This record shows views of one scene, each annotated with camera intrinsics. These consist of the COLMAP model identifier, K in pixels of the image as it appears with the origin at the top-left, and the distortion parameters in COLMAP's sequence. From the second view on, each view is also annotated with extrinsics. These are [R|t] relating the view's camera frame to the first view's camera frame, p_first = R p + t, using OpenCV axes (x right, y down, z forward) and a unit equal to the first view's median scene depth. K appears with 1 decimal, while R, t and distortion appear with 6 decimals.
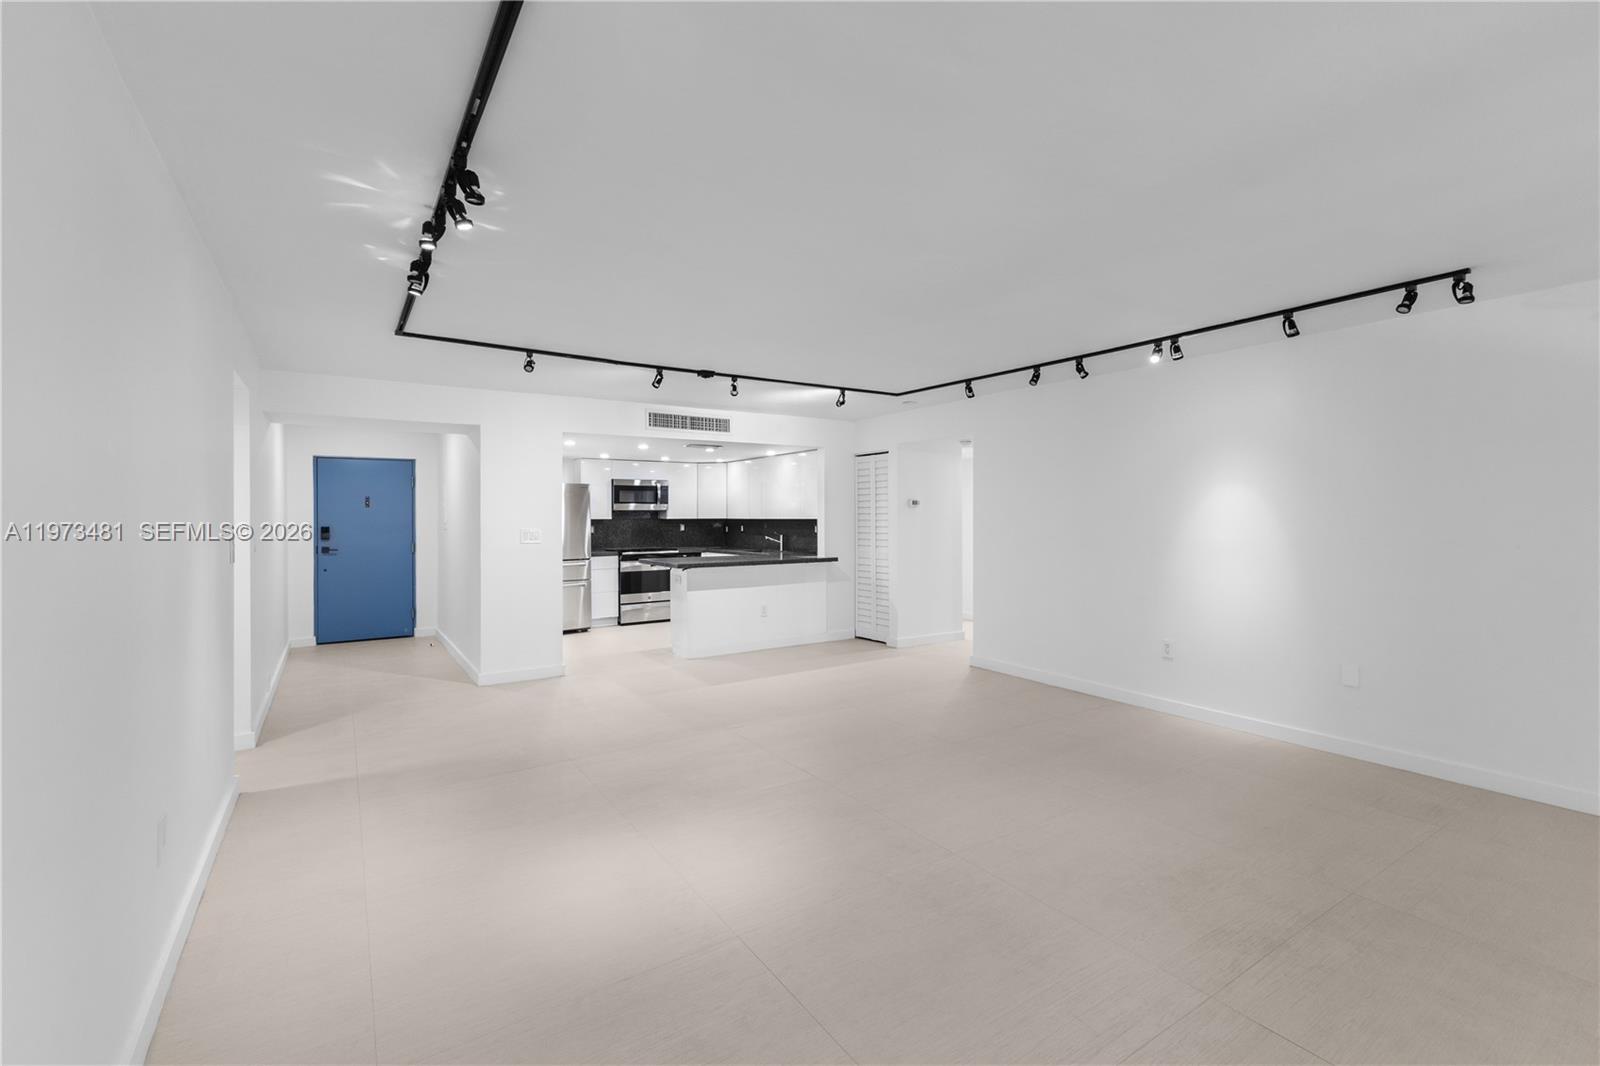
lens RADIAL K [[706.9, 0, 802.3], [0, 706.9, 534.3], [0, 0, 1]] dist [0.012000, -0.000084]
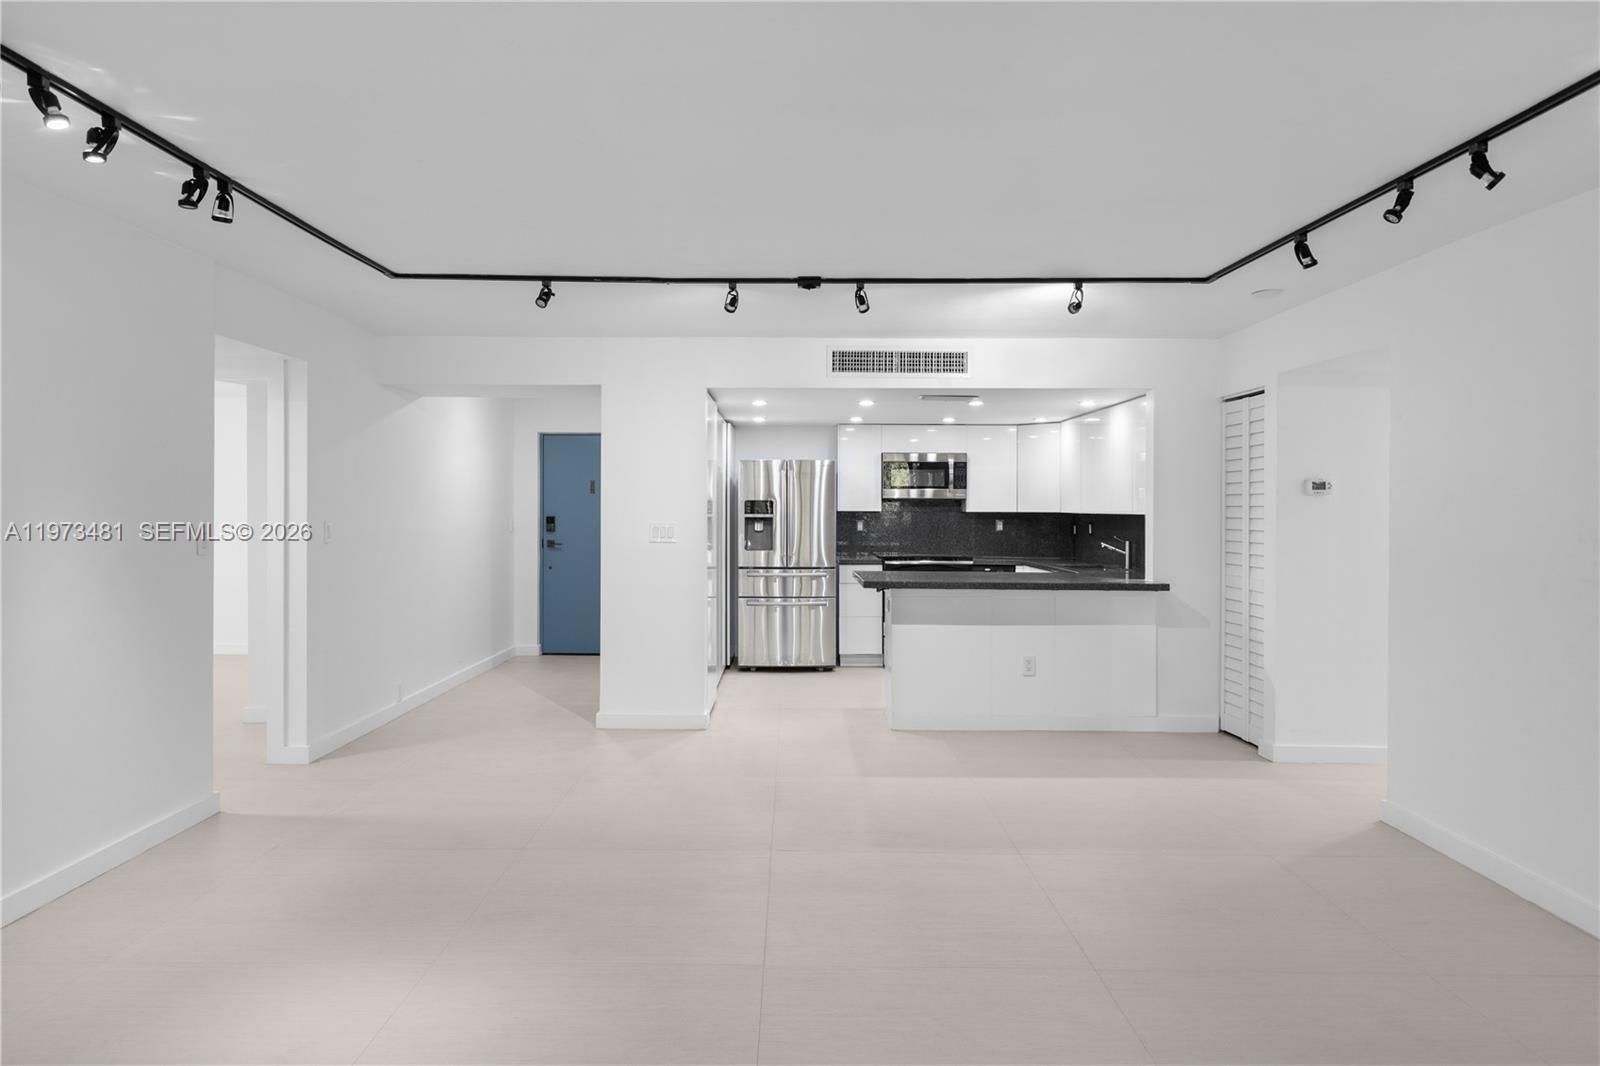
lens RADIAL K [[1001.1, 0, 796.5], [0, 1001.1, 520.6], [0, 0, 1]] dist [-0.000782, -0.002225]
pose [[0.827984, 0.016361, -0.560513, 0.243494], [-0.023606, 0.999705, -0.005690, -0.005698], [0.560255, 0.017942, 0.828126, 0.174350]]
